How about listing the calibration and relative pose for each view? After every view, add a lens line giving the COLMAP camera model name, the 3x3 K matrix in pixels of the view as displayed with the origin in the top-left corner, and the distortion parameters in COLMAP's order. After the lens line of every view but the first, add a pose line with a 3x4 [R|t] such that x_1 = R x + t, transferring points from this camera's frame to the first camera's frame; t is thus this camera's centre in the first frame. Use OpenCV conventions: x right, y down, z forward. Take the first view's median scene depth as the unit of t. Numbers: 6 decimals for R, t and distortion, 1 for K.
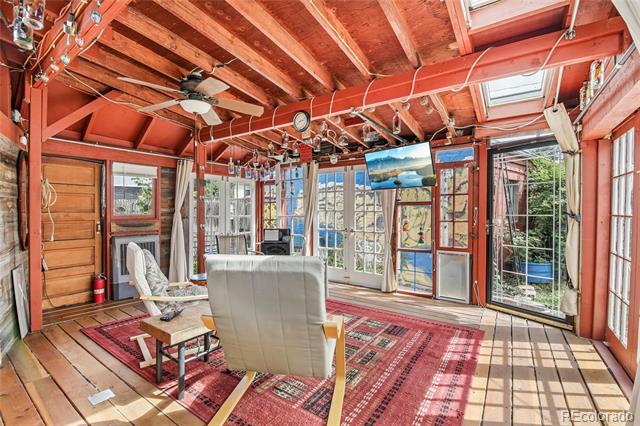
lens RADIAL K [[278.3, 0, 321.4], [0, 278.3, 212.7], [0, 0, 1]] dist [-0.009974, -0.001060]
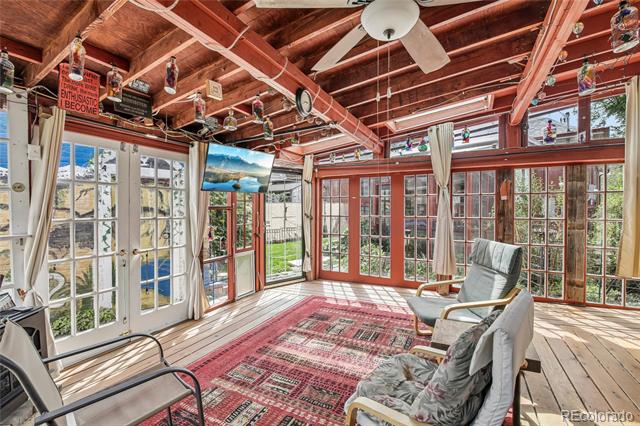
lens RADIAL K [[278.3, 0, 322.5], [0, 278.3, 212.1], [0, 0, 1]] dist [-0.009974, -0.001060]
pose [[-0.123769, -0.017086, 0.992164, -0.718888], [0.005896, 0.999821, 0.017953, -0.040748], [-0.992293, 0.008072, -0.123647, 0.884560]]
